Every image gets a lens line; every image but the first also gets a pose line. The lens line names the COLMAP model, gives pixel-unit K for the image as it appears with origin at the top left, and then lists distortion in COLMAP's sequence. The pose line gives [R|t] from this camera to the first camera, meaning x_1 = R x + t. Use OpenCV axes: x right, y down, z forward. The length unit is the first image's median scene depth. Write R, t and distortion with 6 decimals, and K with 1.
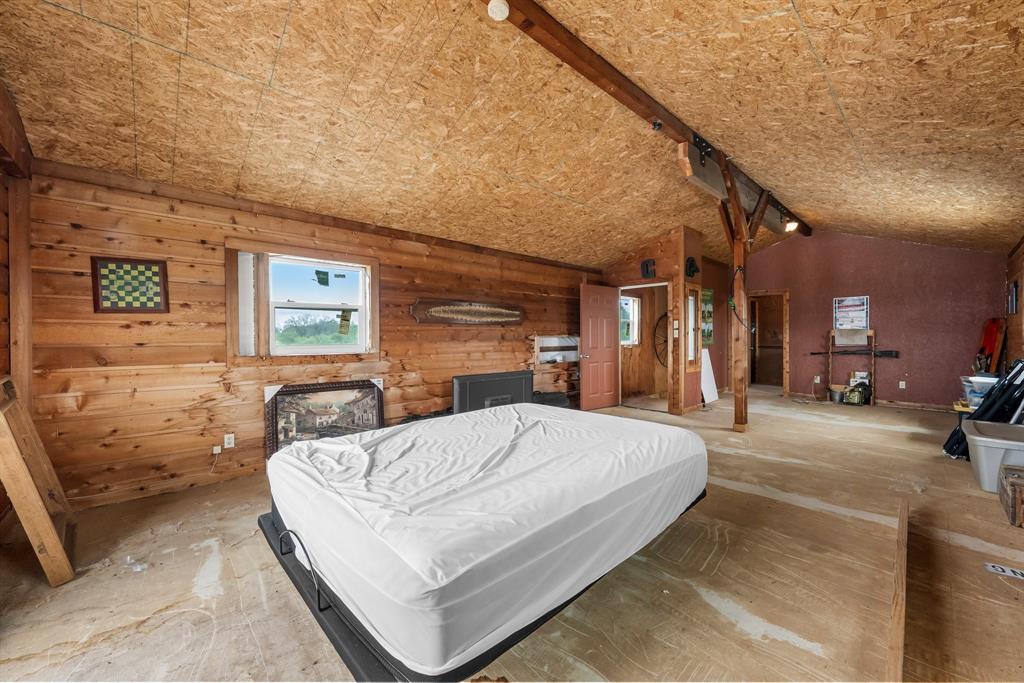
lens RADIAL K [[392.3, 0, 513.1], [0, 392.3, 340.7], [0, 0, 1]] dist [-0.000367, -0.000006]
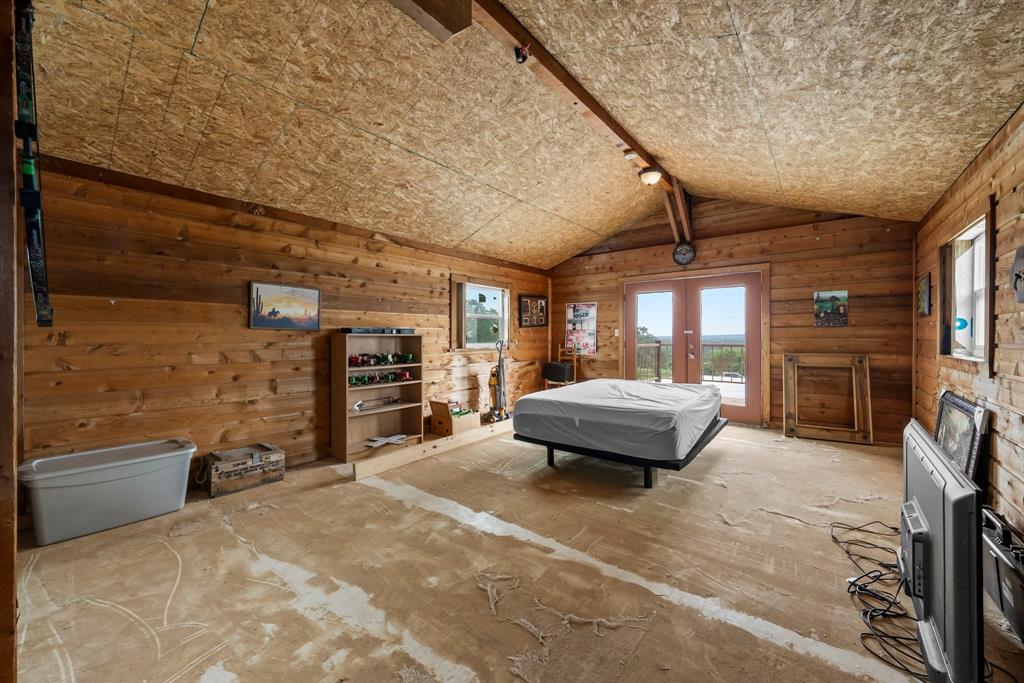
lens RADIAL K [[392.3, 0, 509.1], [0, 392.3, 337.2], [0, 0, 1]] dist [-0.000367, -0.000006]
pose [[-0.988672, 0.002892, -0.150067, 0.512070], [0.001959, 0.999978, 0.006363, -0.017200], [0.150082, 0.005997, -0.988655, 1.760862]]
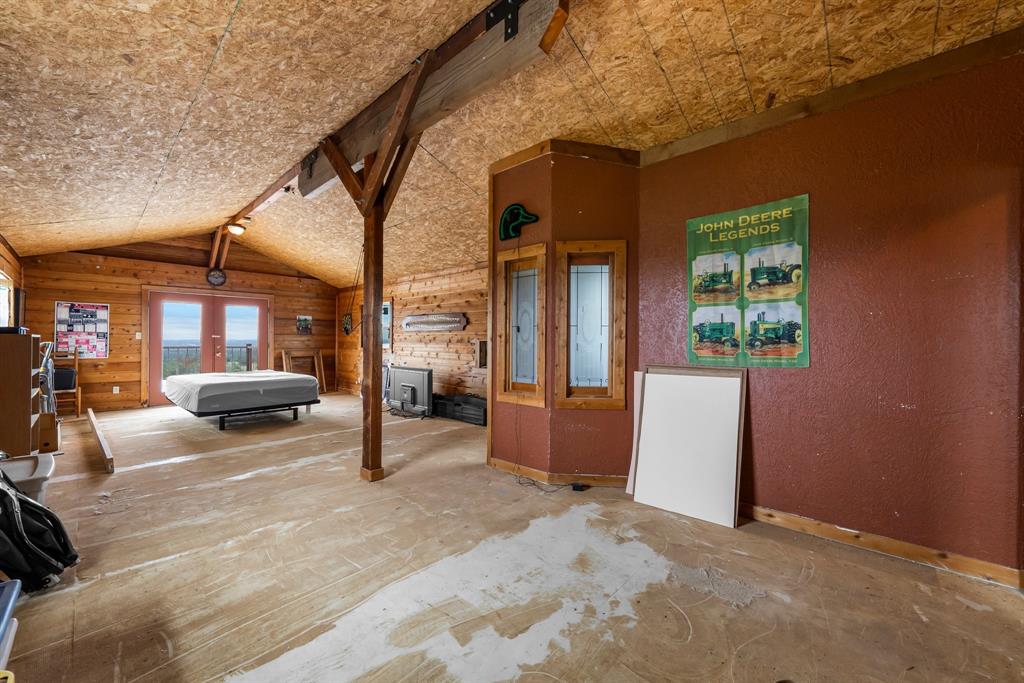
lens RADIAL K [[392.3, 0, 511.1], [0, 392.3, 340.5], [0, 0, 1]] dist [-0.000367, -0.000006]
pose [[0.076474, -0.001336, -0.997071, 1.853383], [-0.008614, 0.999961, -0.002001, -0.013630], [0.997034, 0.008742, 0.076459, 1.713831]]
